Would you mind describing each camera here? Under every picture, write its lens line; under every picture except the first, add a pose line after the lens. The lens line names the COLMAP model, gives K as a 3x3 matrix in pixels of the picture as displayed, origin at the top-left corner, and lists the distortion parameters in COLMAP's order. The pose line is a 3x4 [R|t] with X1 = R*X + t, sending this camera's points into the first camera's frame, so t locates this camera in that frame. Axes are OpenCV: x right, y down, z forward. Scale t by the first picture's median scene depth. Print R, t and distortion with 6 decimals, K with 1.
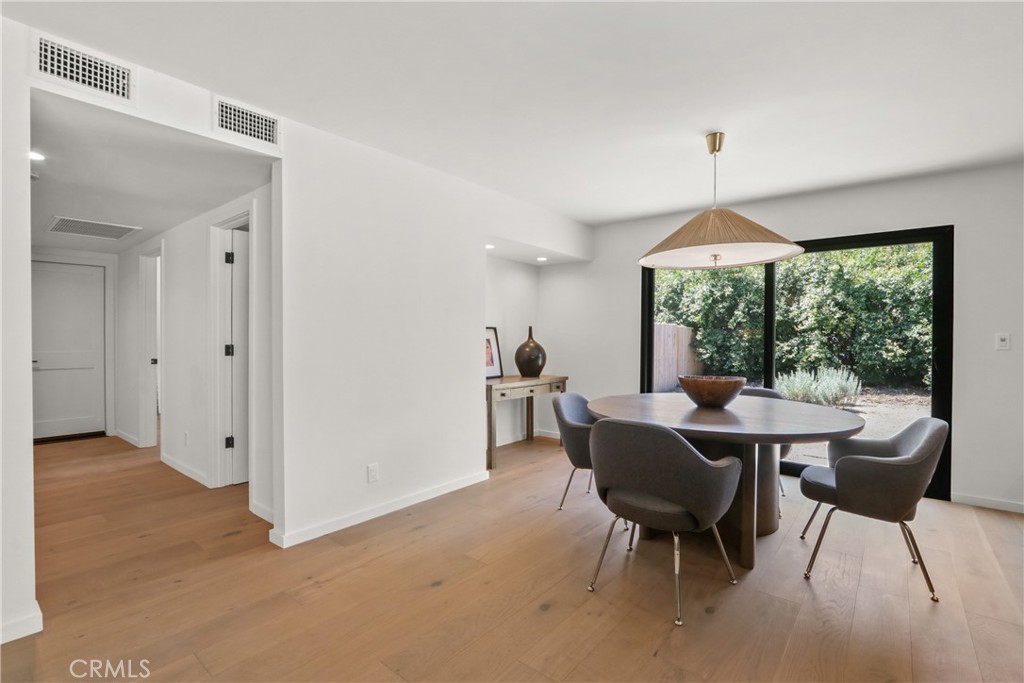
lens RADIAL K [[470.9, 0, 518.8], [0, 470.9, 345.5], [0, 0, 1]] dist [-0.019596, 0.004214]
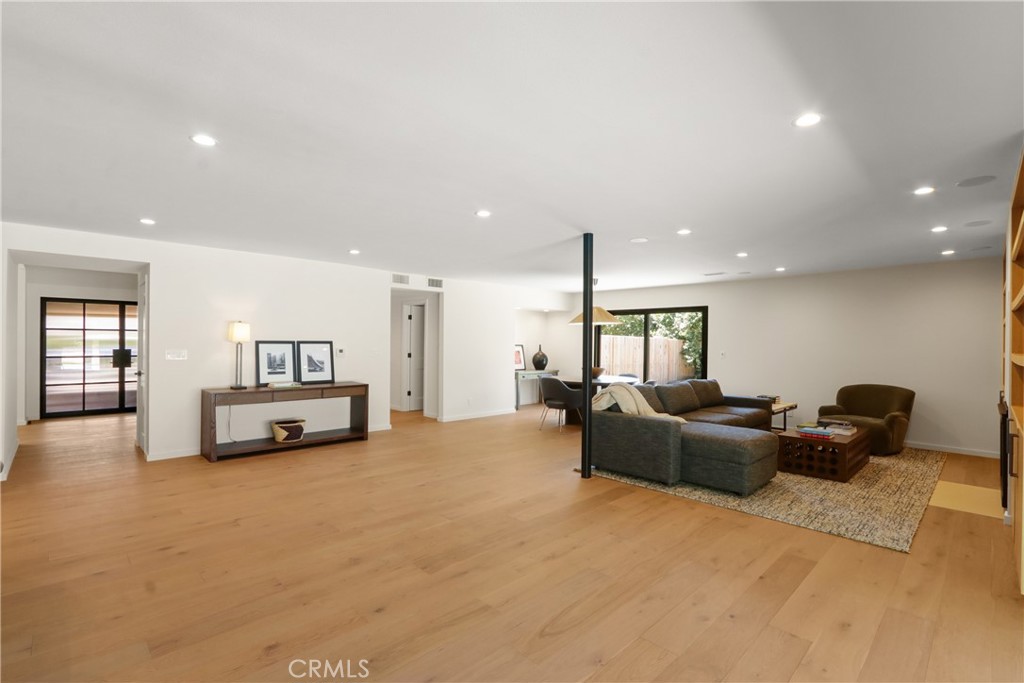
lens RADIAL K [[470.9, 0, 519.9], [0, 470.9, 341.6], [0, 0, 1]] dist [-0.019596, 0.004214]
pose [[0.993646, 0.004703, -0.112457, 0.076502], [-0.006836, 0.999804, -0.018586, -0.007127], [0.112347, 0.019236, 0.993483, -0.464311]]
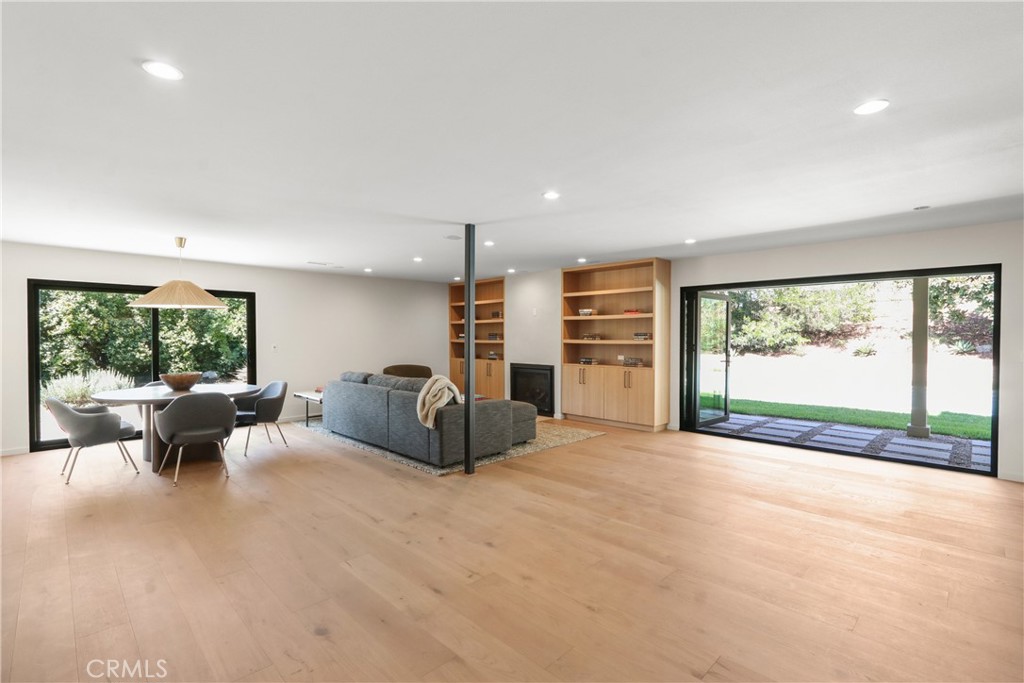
lens RADIAL K [[470.9, 0, 523.4], [0, 470.9, 342.7], [0, 0, 1]] dist [-0.019596, 0.004214]
pose [[0.096994, -0.016346, 0.995151, -0.320243], [0.017164, 0.999744, 0.014748, -0.013881], [-0.995137, 0.015650, 0.097250, -0.122968]]
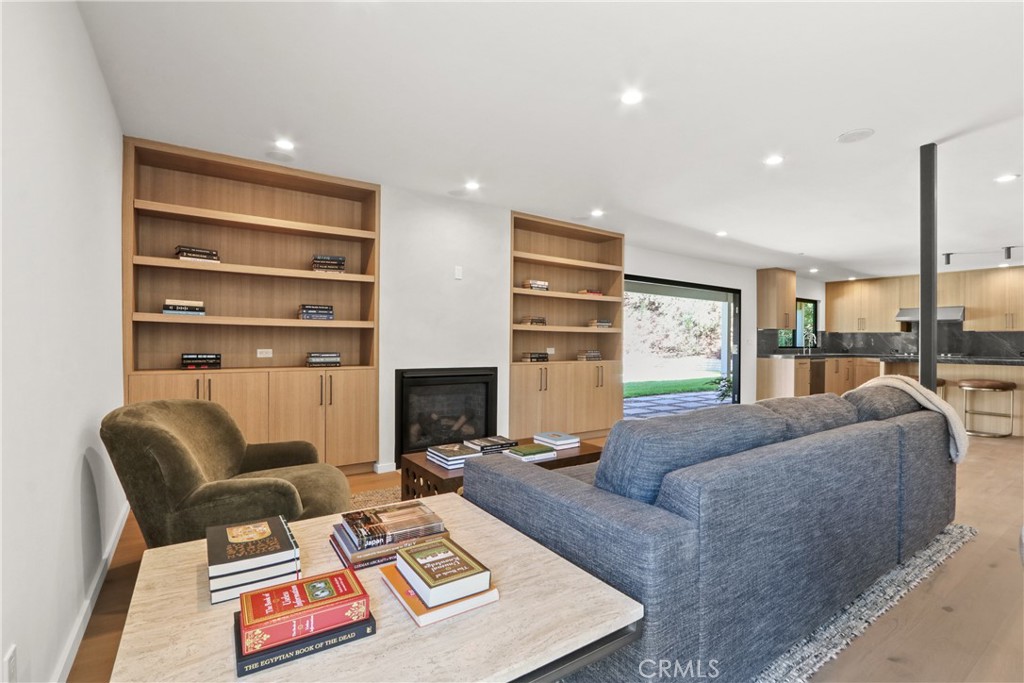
lens RADIAL K [[470.9, 0, 517.5], [0, 470.9, 343.4], [0, 0, 1]] dist [-0.019596, 0.004214]
pose [[-0.959628, -0.010386, 0.281081, 0.247152], [-0.005164, 0.999800, 0.019310, 0.001889], [-0.281226, 0.017079, -0.959490, 0.299543]]
